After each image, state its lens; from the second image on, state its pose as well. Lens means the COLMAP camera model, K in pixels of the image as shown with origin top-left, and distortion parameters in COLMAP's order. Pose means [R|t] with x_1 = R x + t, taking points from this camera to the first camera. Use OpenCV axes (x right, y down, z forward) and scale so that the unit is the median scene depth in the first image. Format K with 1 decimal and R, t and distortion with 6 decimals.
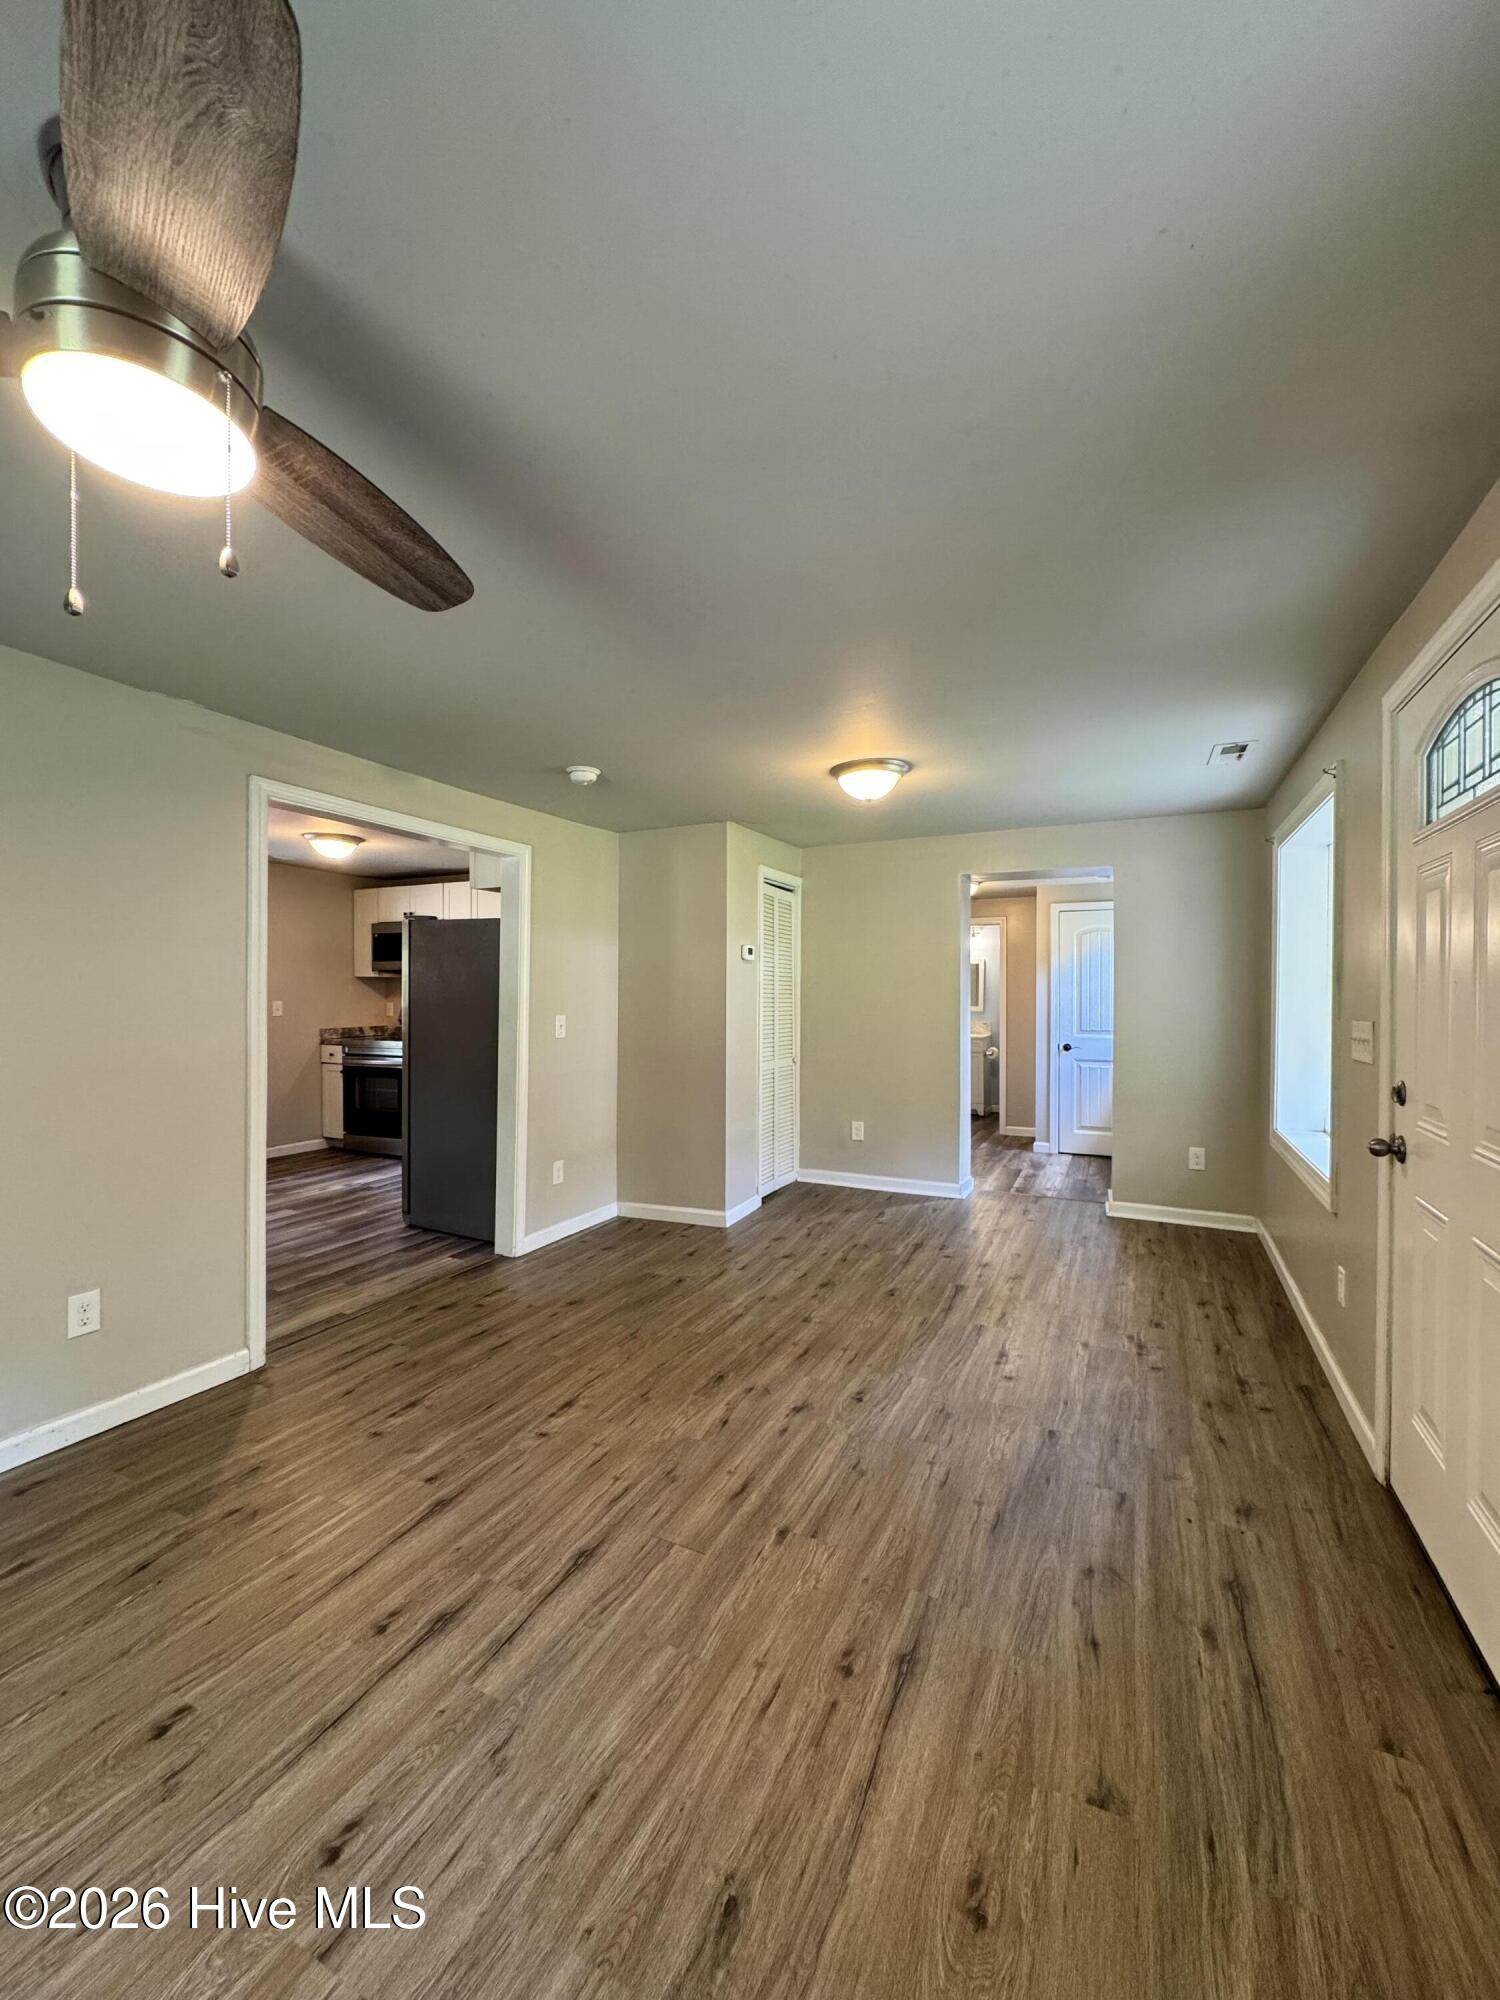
lens RADIAL K [[791.7, 0, 753.2], [0, 791.7, 1003.4], [0, 0, 1]] dist [-0.003926, 0.000756]
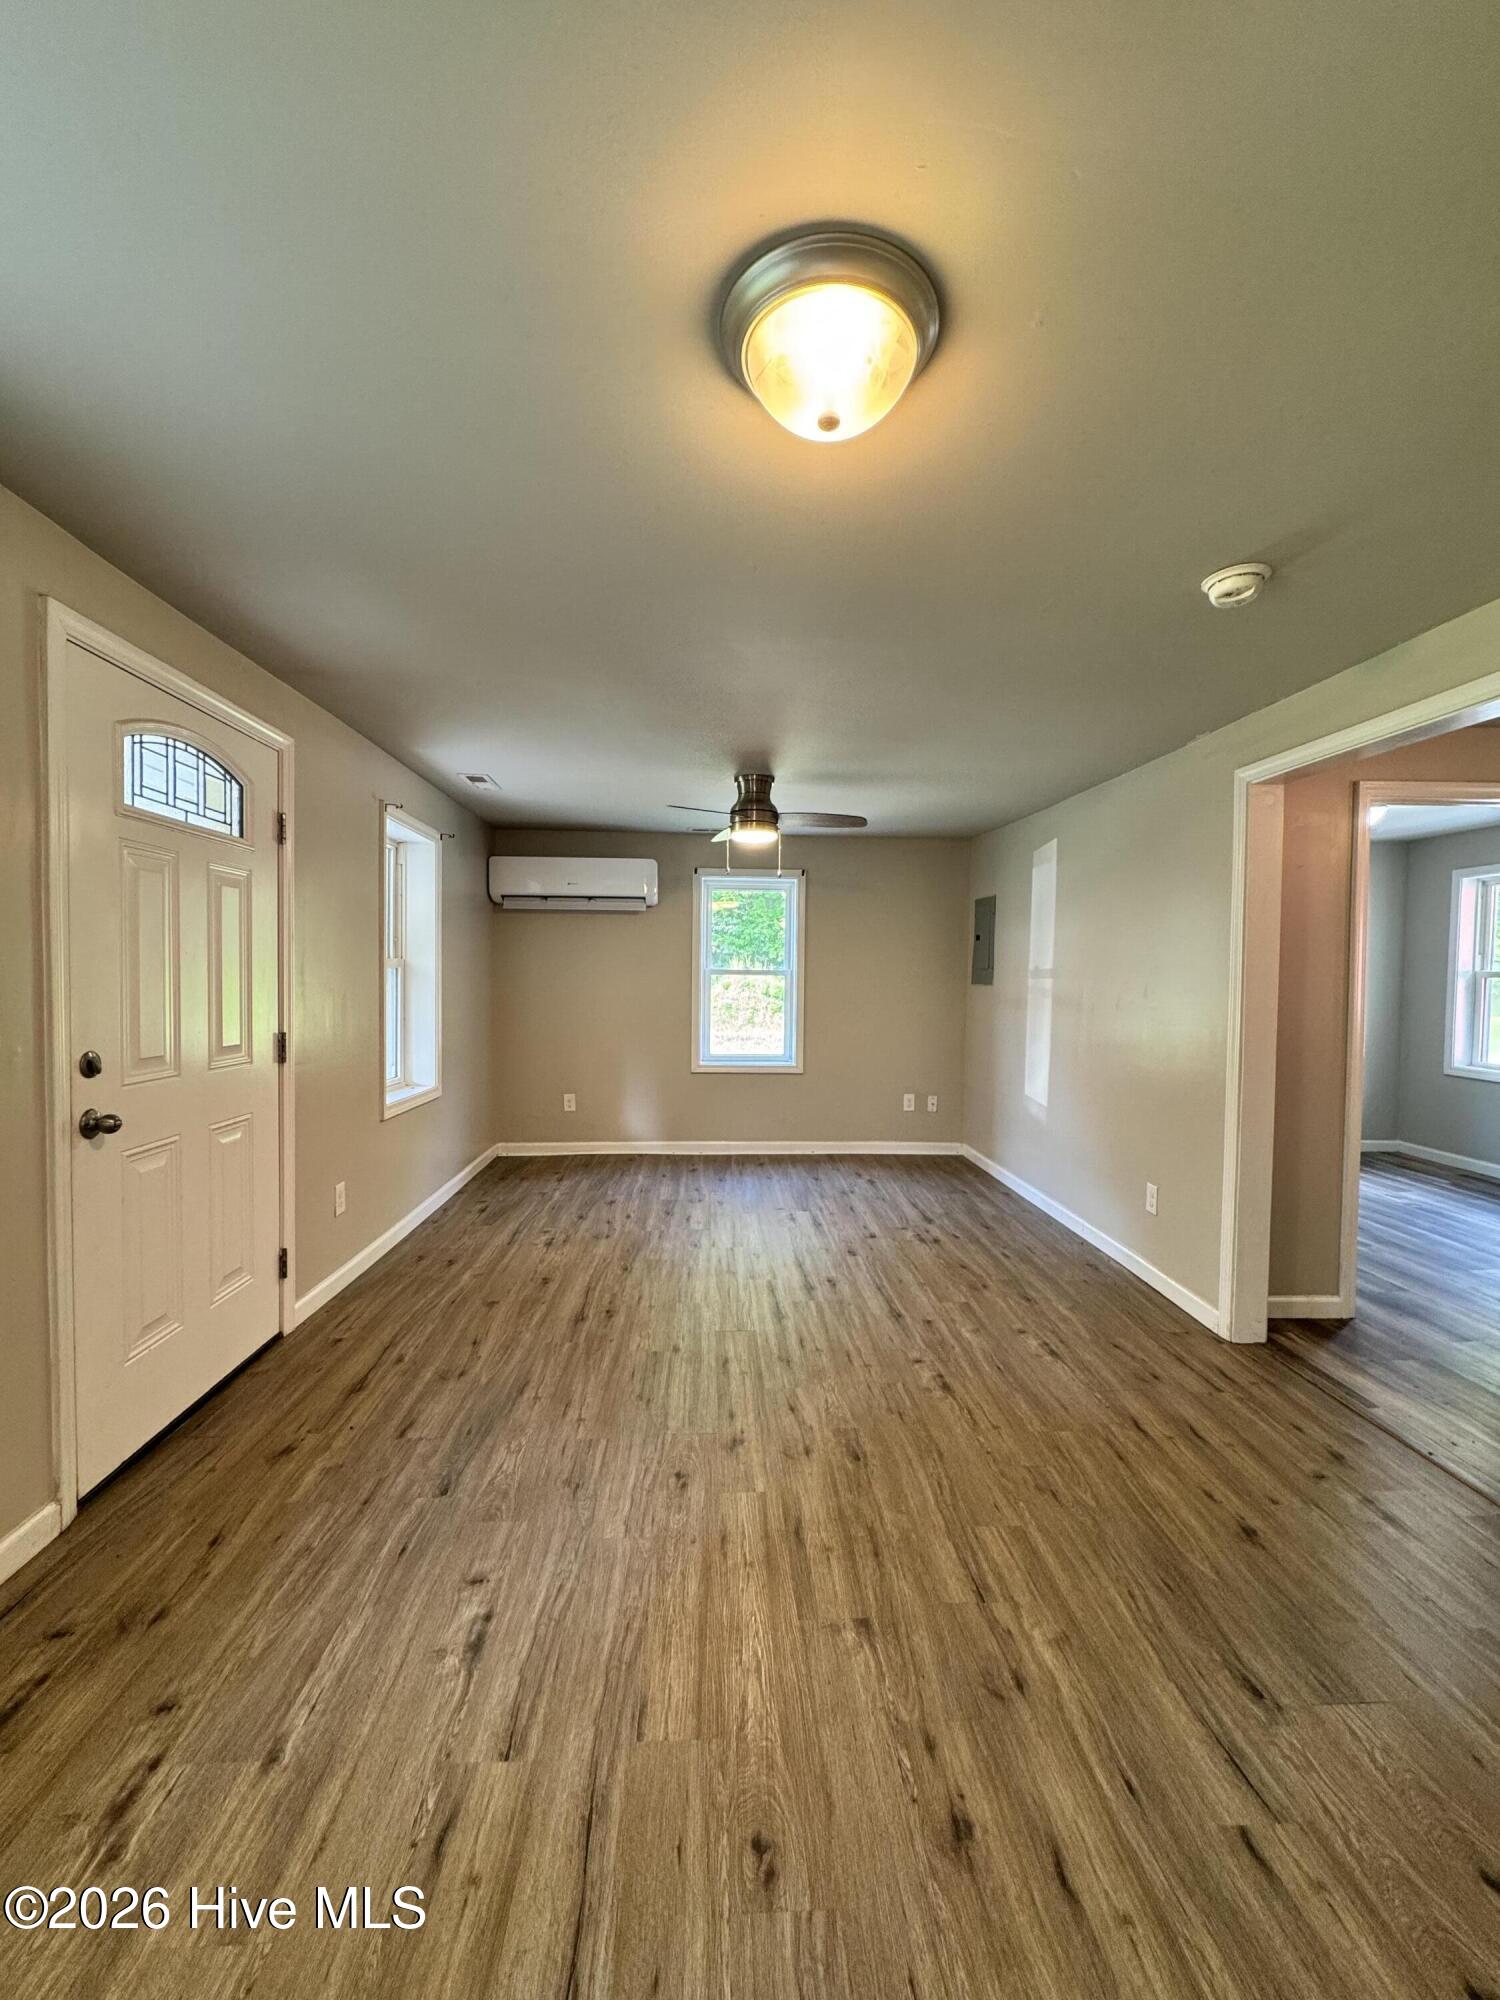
lens RADIAL K [[791.7, 0, 751.2], [0, 791.7, 1000.4], [0, 0, 1]] dist [-0.003926, 0.000756]
pose [[-0.873887, 0.000317, -0.486129, 0.403539], [-0.021171, 0.999026, 0.038710, -0.010947], [0.485668, 0.044120, -0.873029, 1.505174]]
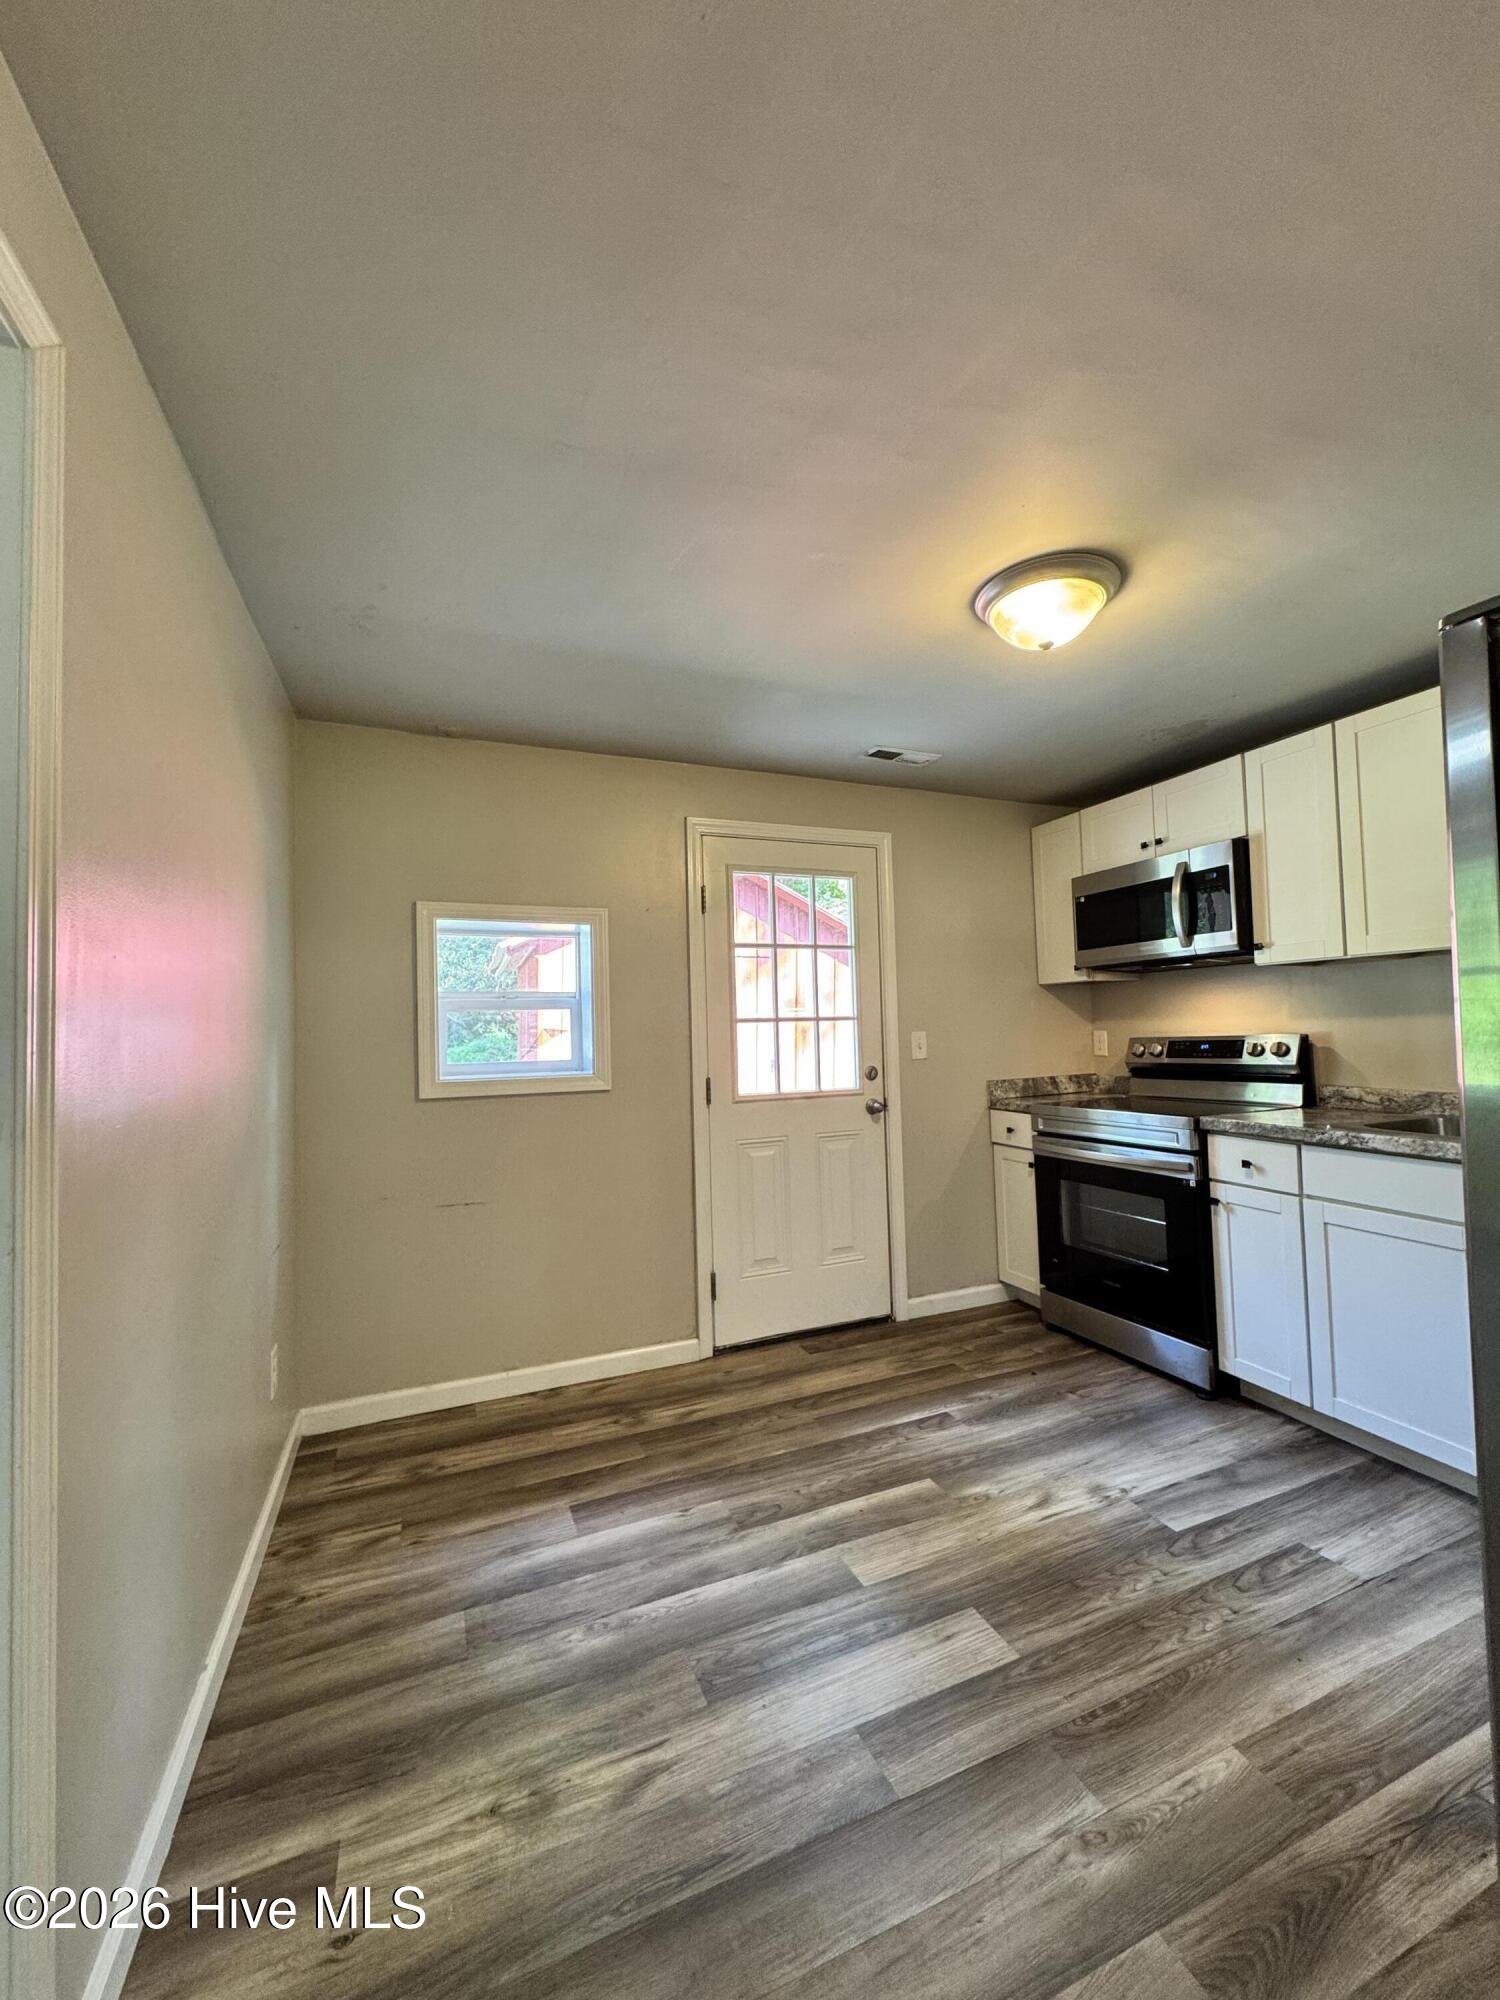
lens RADIAL K [[791.7, 0, 752.3], [0, 791.7, 1002.7], [0, 0, 1]] dist [-0.003926, 0.000756]
pose [[0.744151, -0.050609, -0.666091, -0.671854], [0.024091, 0.998511, -0.048953, 0.002381], [0.667576, 0.020382, 0.744262, 1.076067]]
